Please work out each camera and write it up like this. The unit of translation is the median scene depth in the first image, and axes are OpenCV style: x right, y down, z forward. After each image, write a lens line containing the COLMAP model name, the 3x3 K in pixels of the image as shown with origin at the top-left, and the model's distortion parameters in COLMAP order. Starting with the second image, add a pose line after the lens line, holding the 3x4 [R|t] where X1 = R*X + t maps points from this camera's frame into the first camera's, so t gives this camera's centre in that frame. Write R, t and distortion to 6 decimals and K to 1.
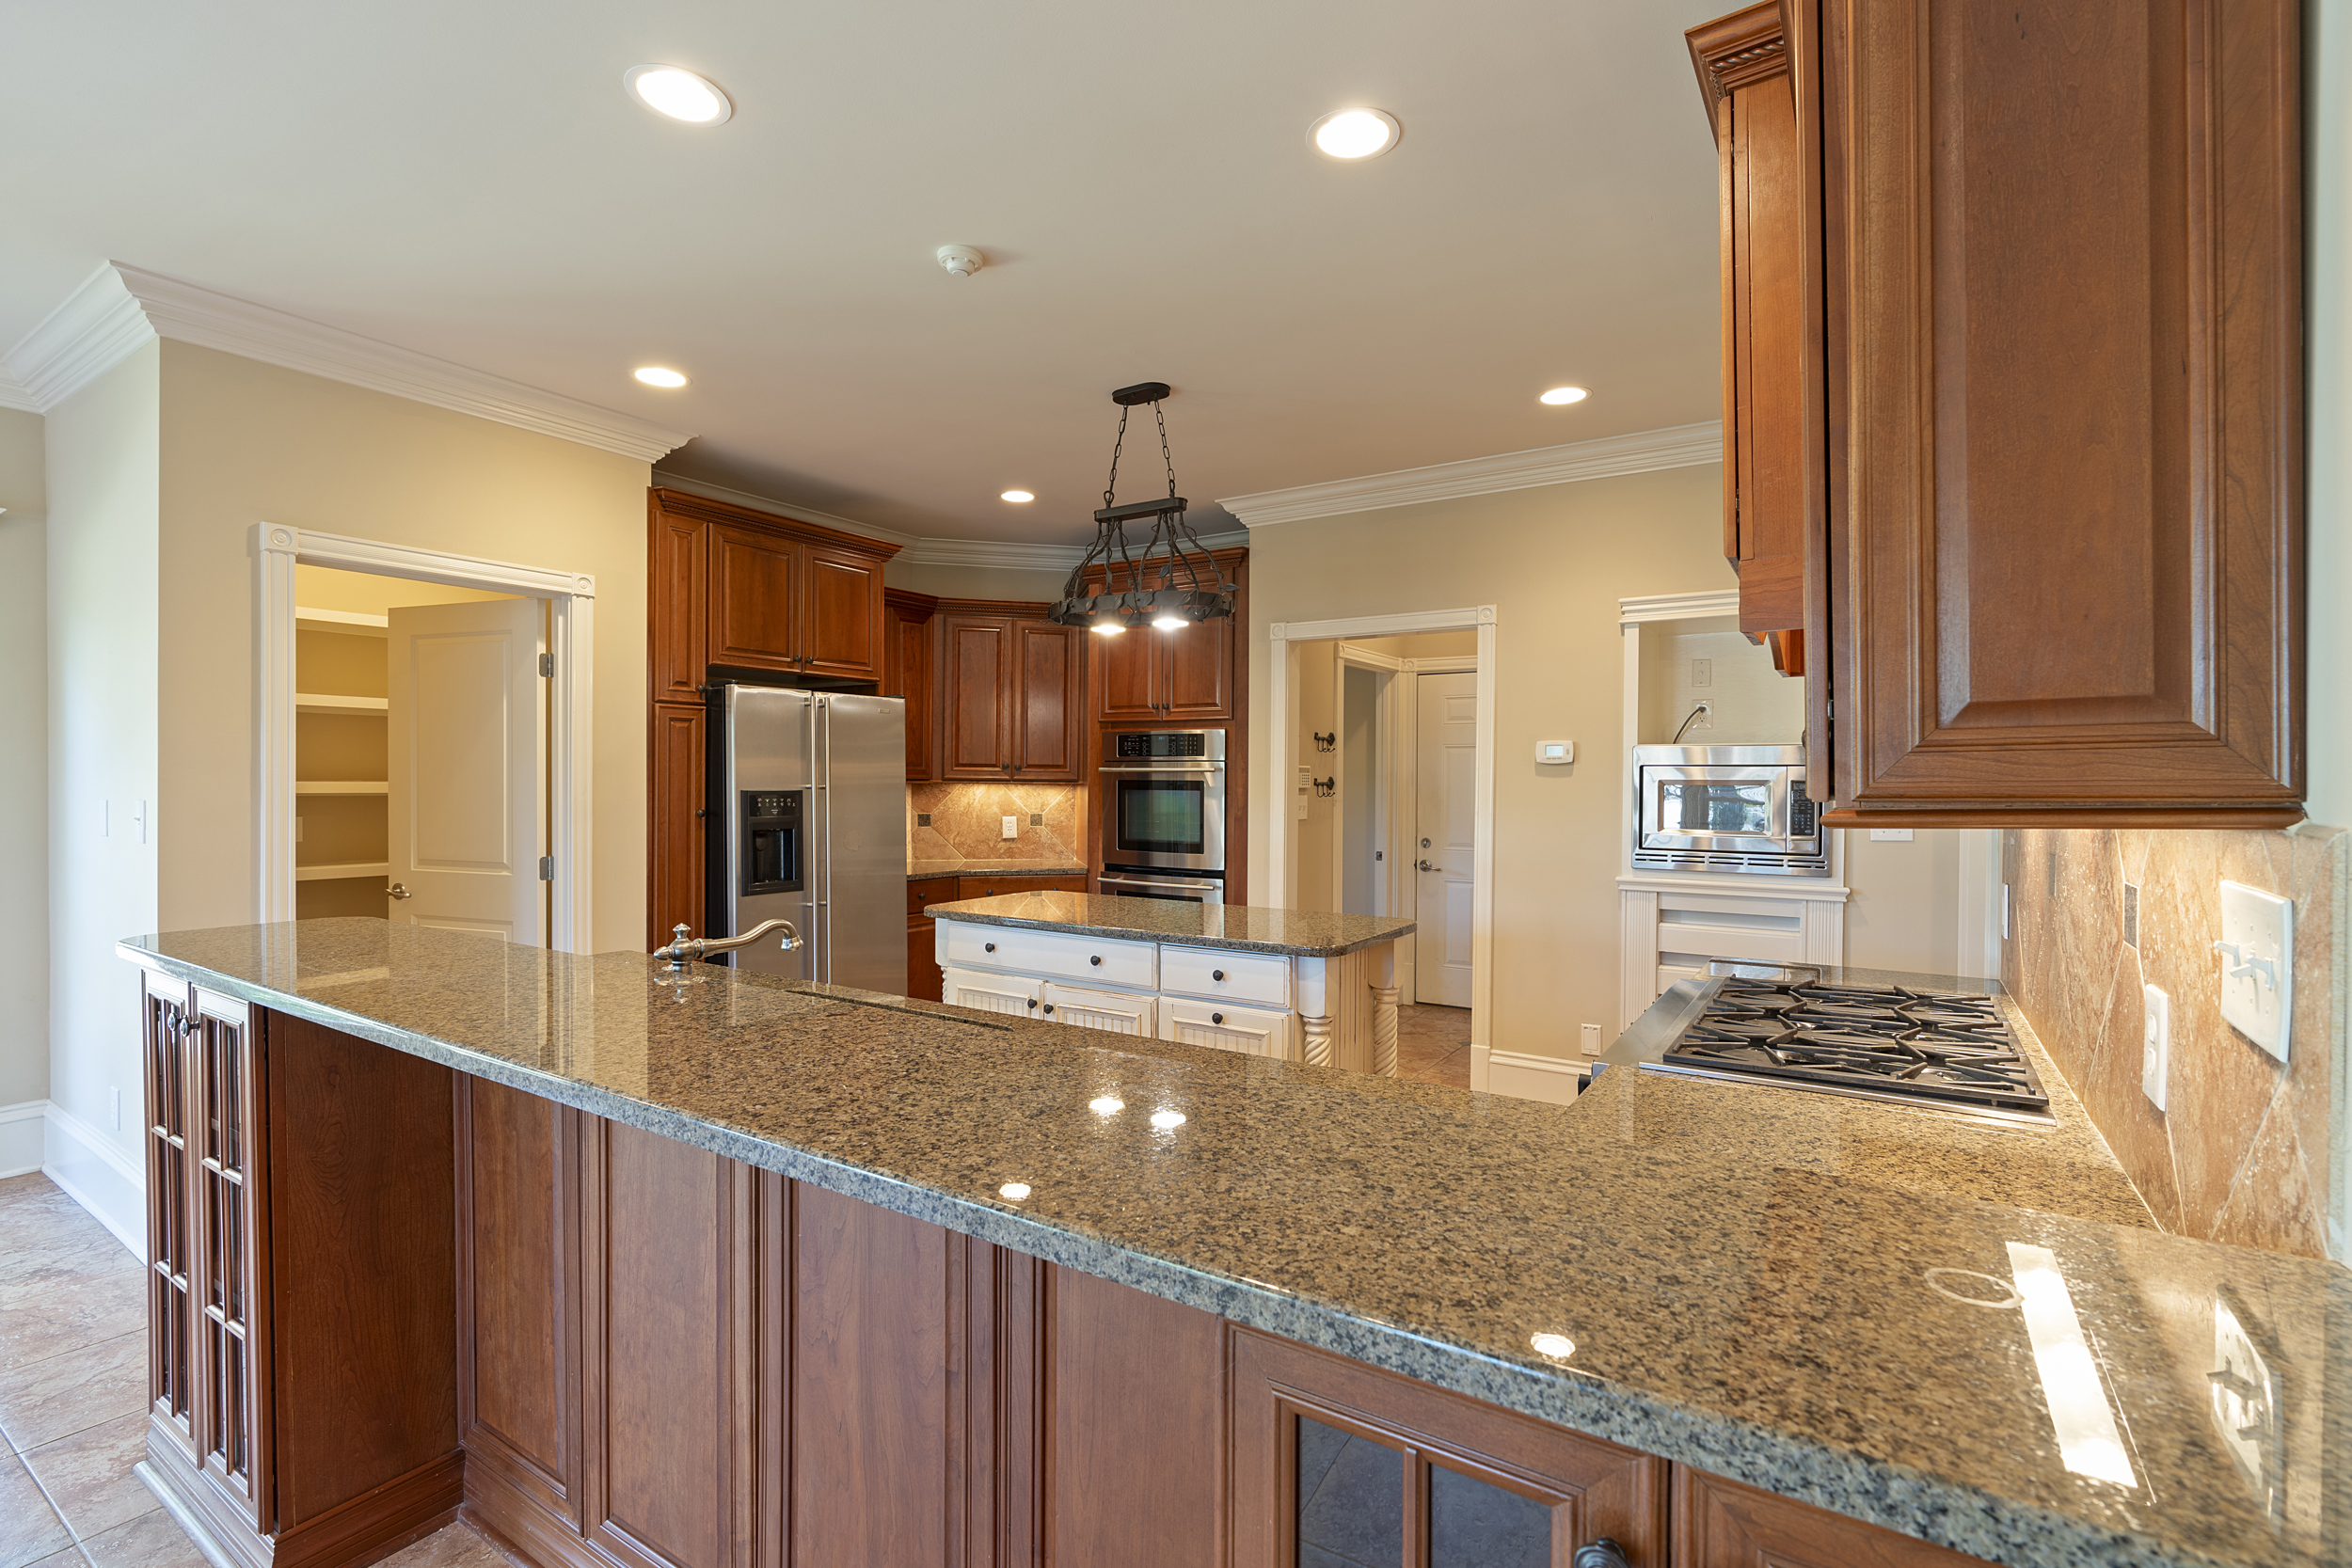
lens RADIAL K [[1057.7, 0, 1172.1], [0, 1057.7, 791.0], [0, 0, 1]] dist [-0.011237, 0.003473]
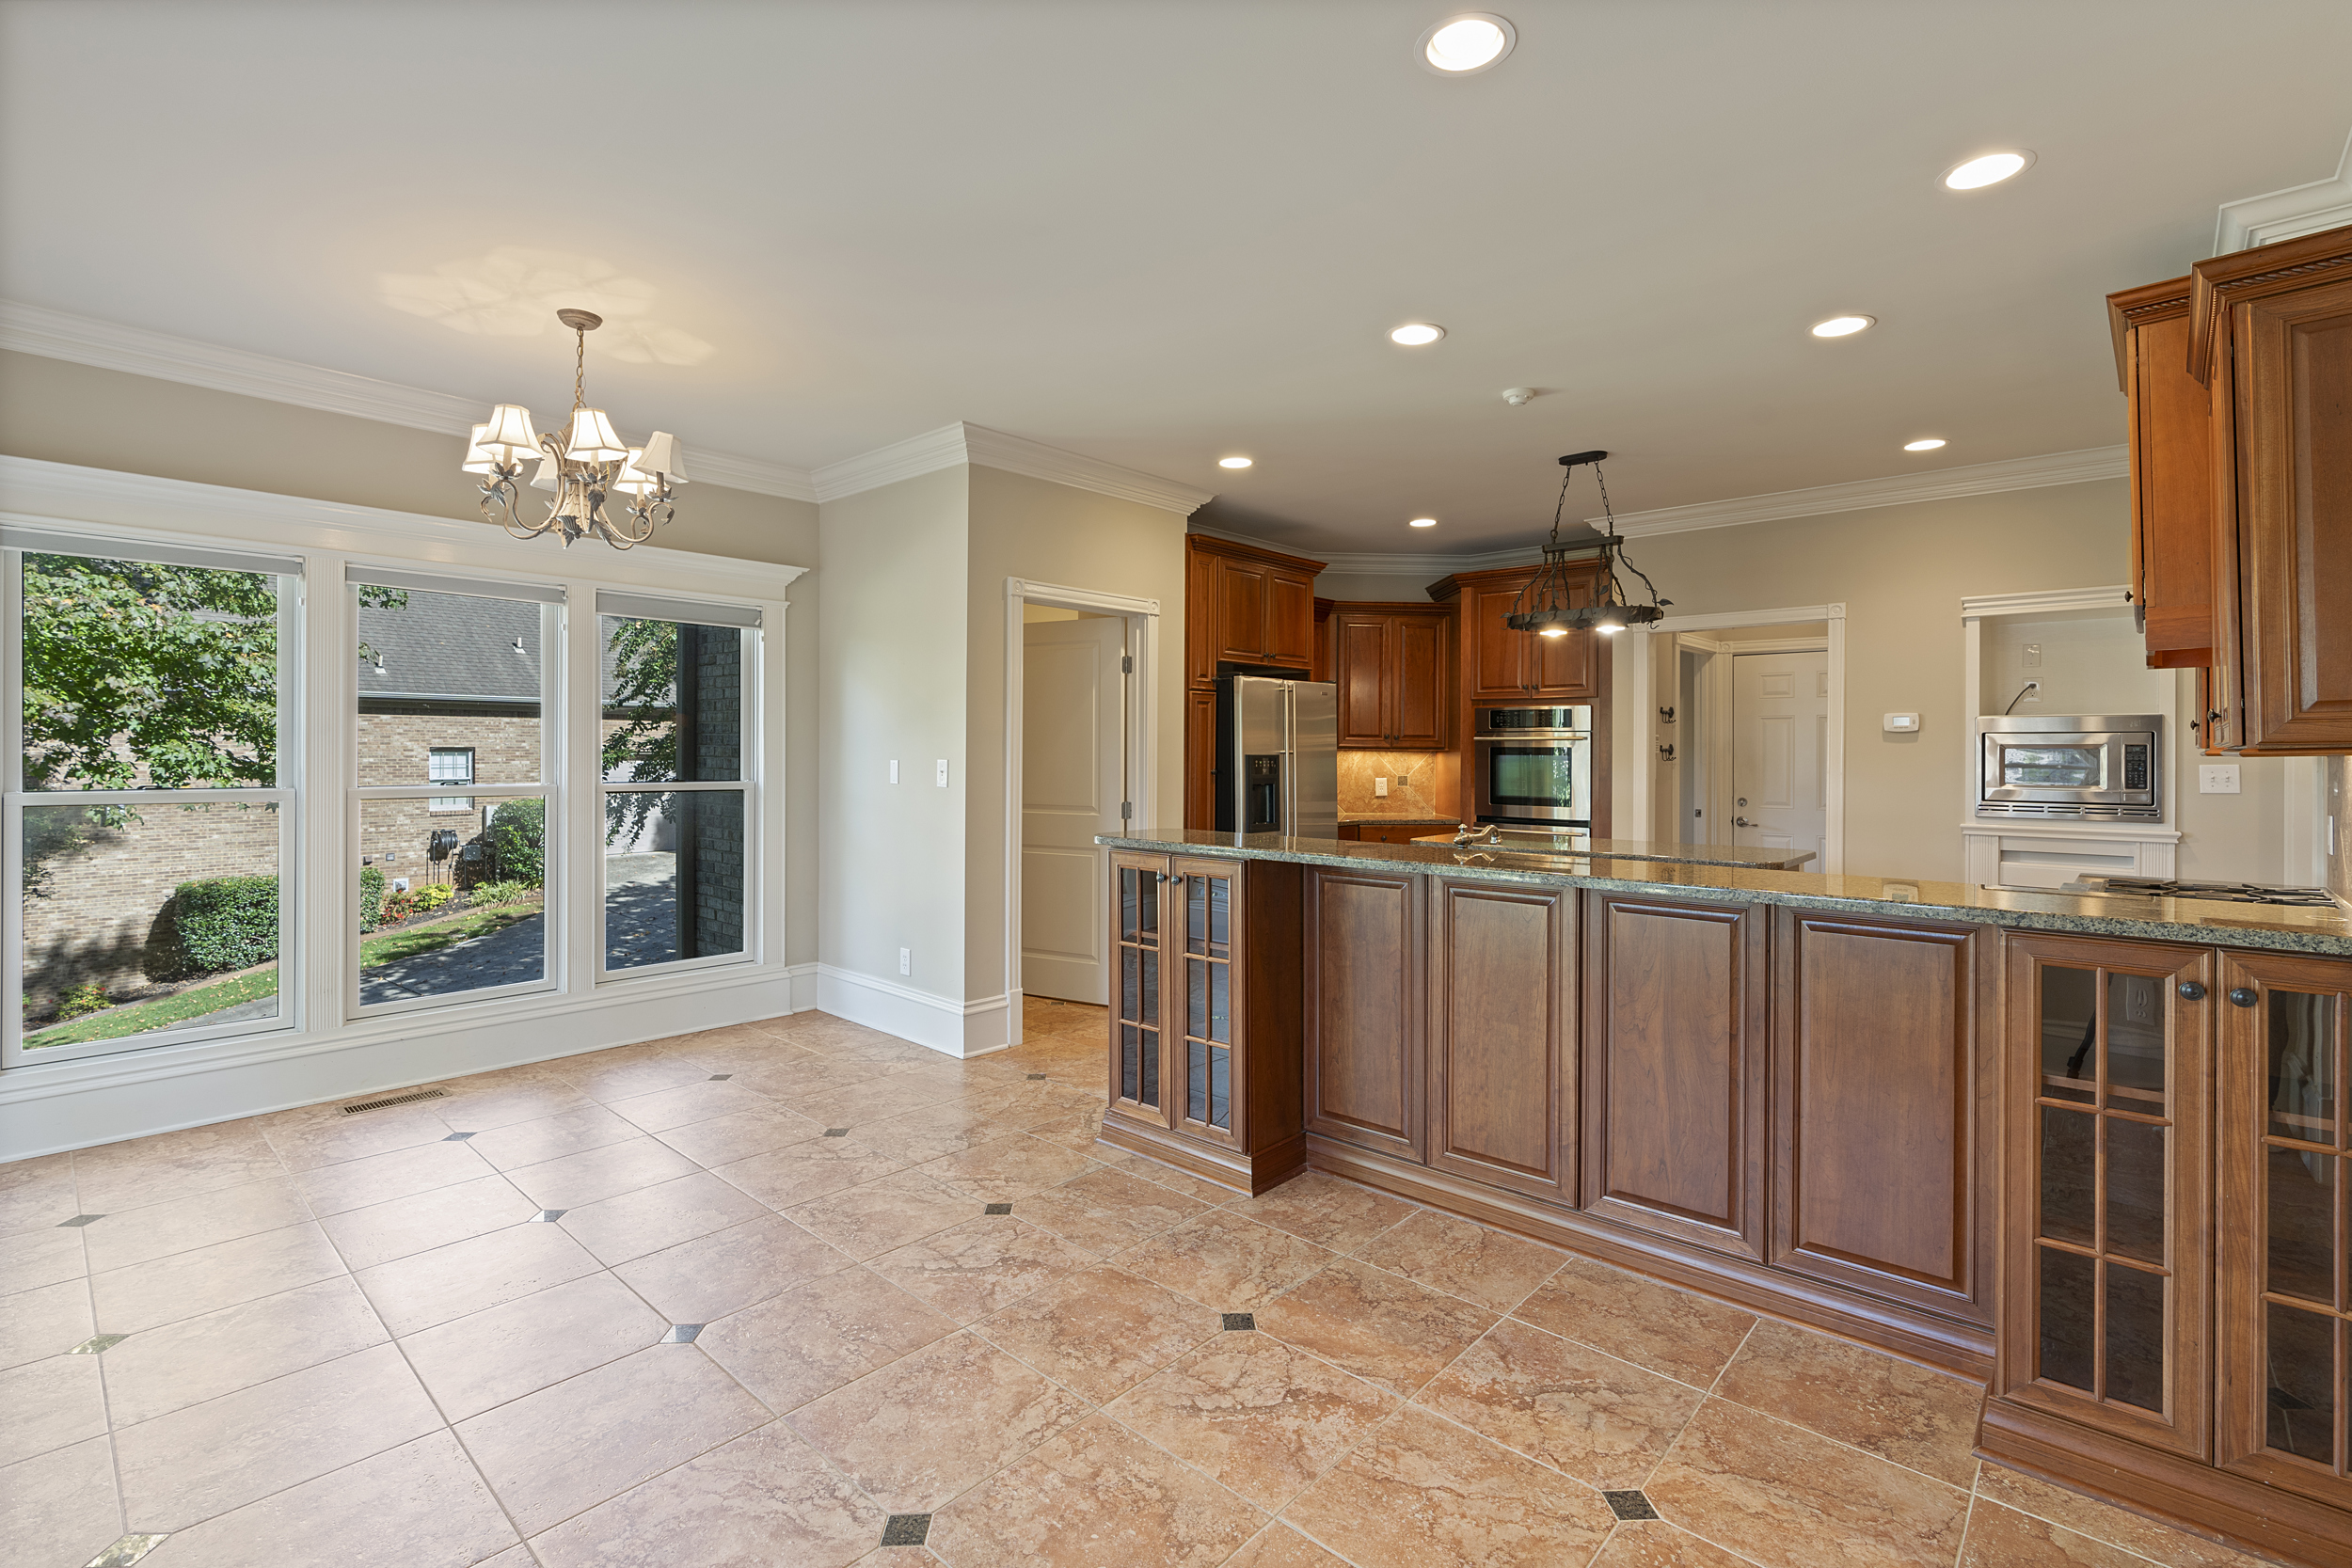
lens RADIAL K [[1057.7, 0, 1180.8], [0, 1057.7, 749.8], [0, 0, 1]] dist [-0.011237, 0.003473]
pose [[0.987879, -0.002229, -0.155213, -0.288587], [0.000253, 0.999919, -0.012752, 0.010996], [0.155229, 0.012558, 0.987799, -0.355161]]
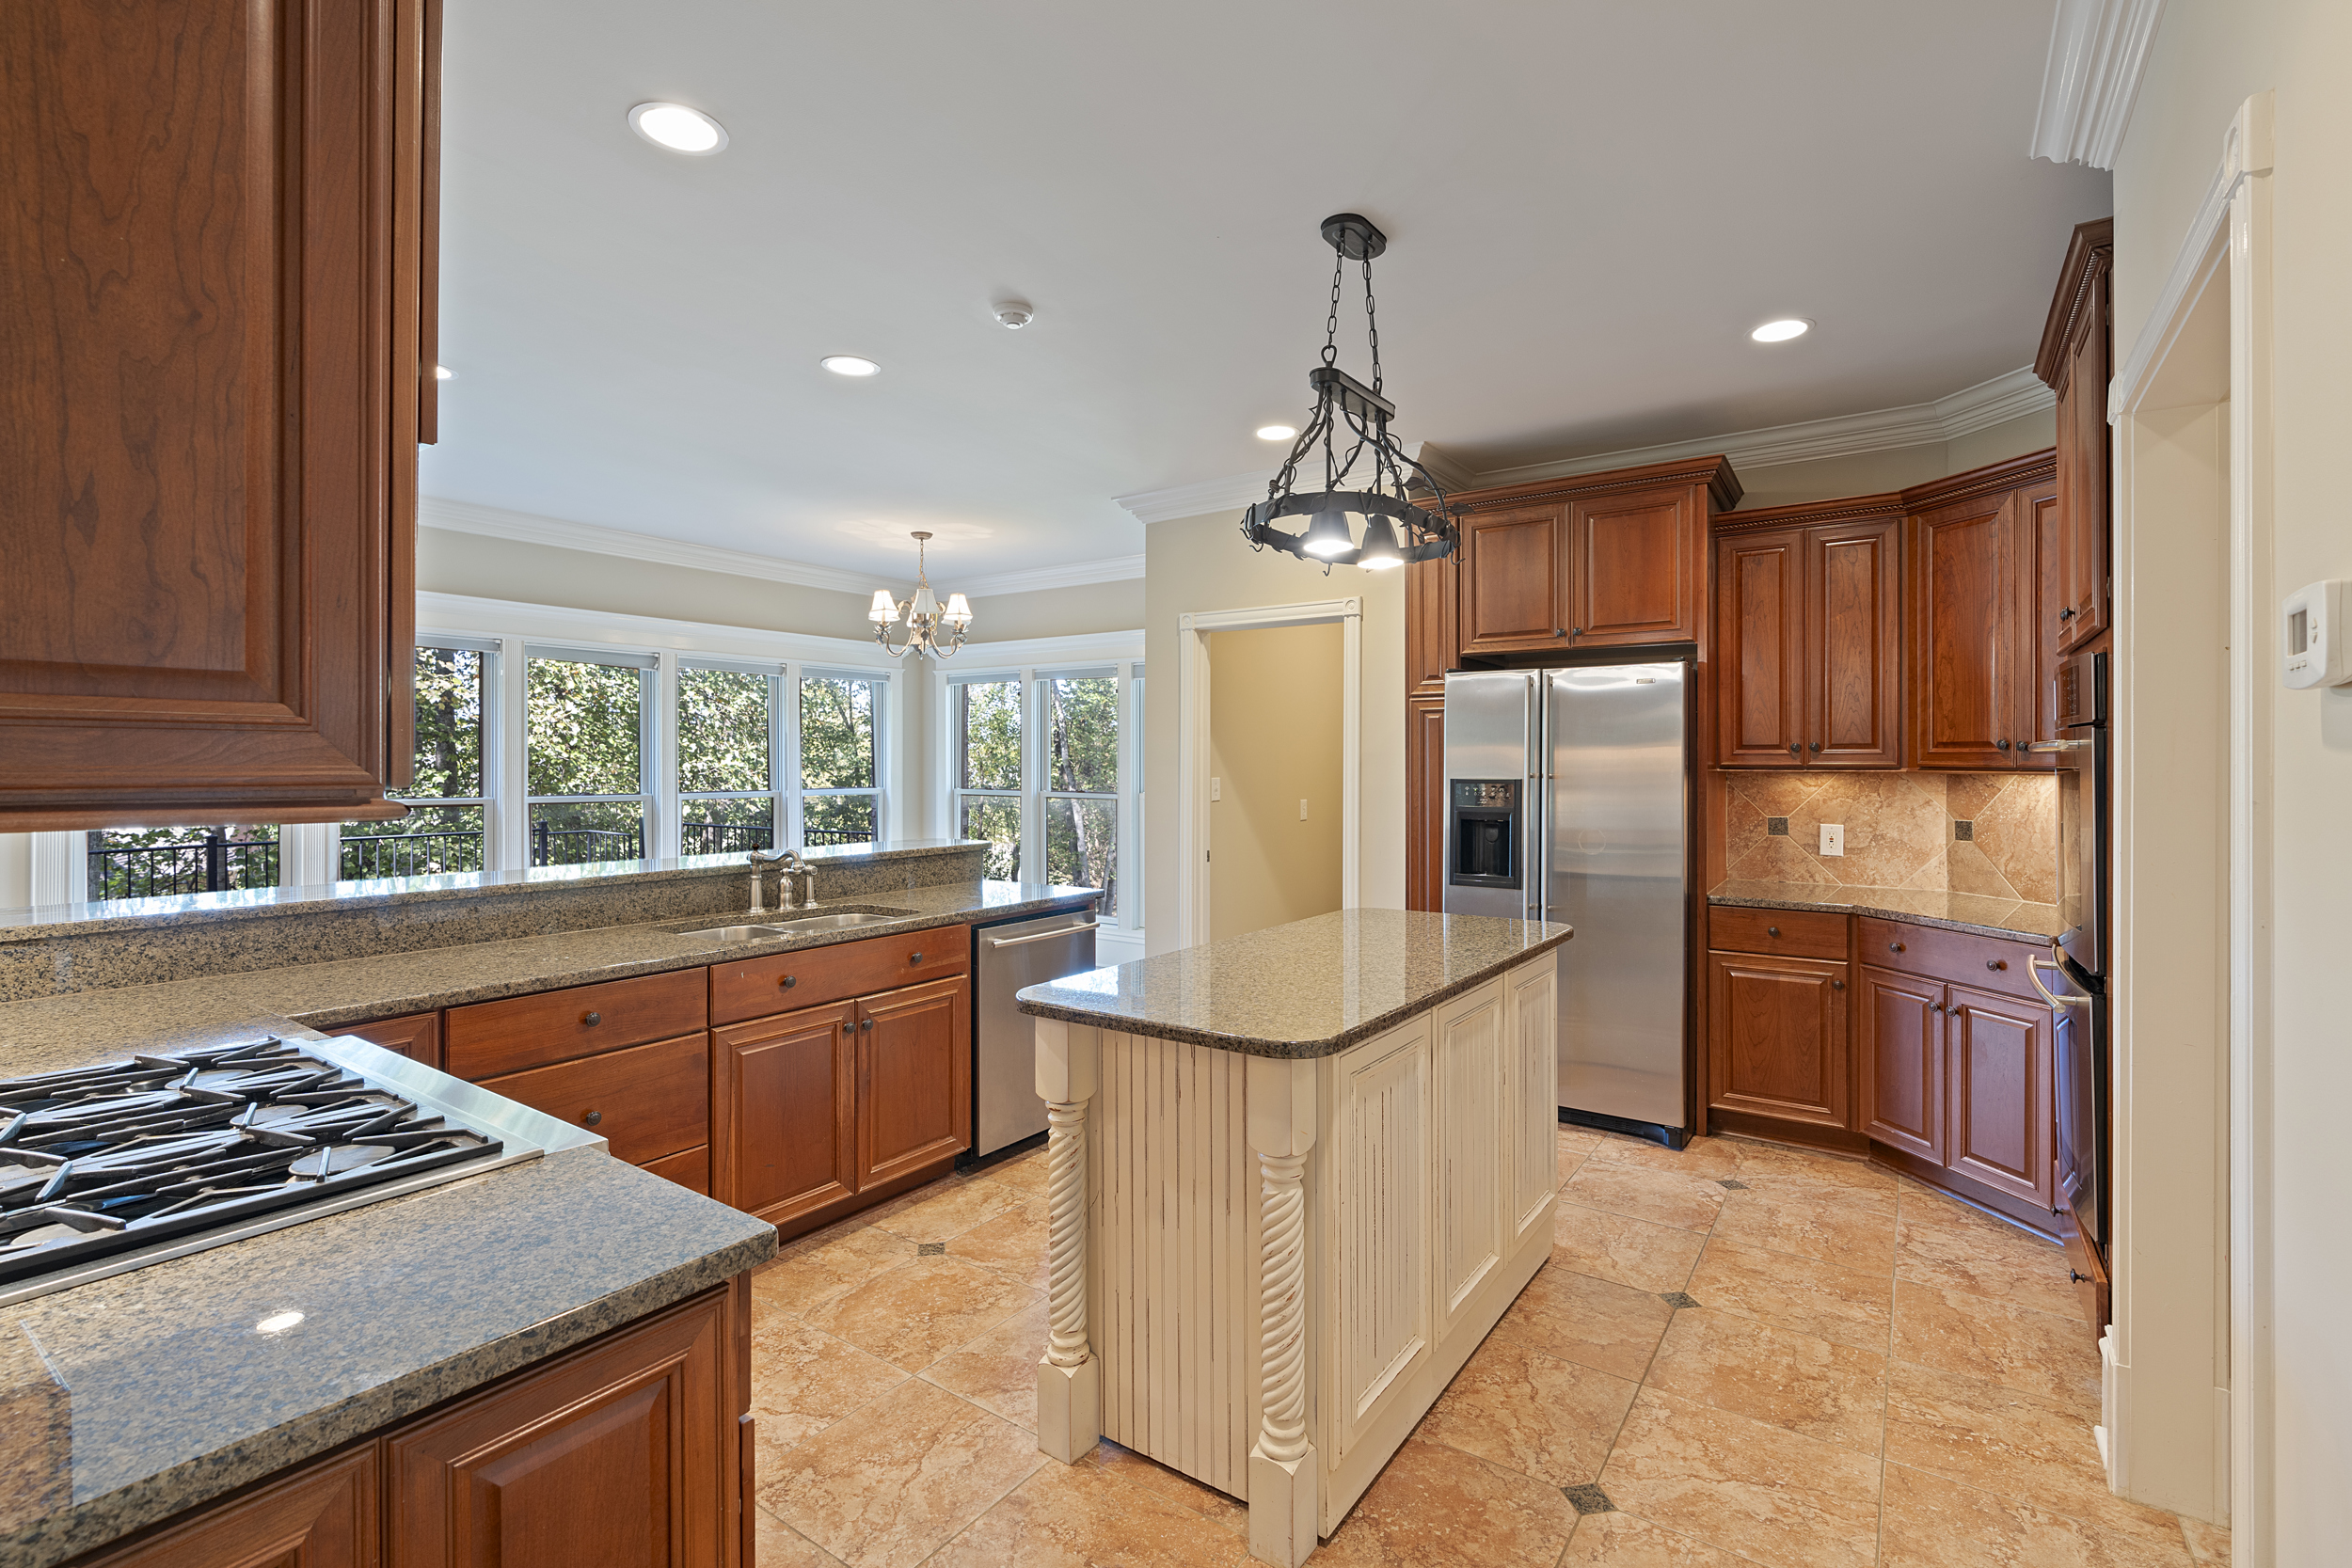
lens RADIAL K [[1057.7, 0, 1185.7], [0, 1057.7, 771.2], [0, 0, 1]] dist [-0.011237, 0.003473]
pose [[-0.031783, 0.000272, -0.999495, 0.618563], [-0.010227, 0.999948, 0.000597, -0.006190], [0.999442, 0.010241, -0.031778, 0.802515]]
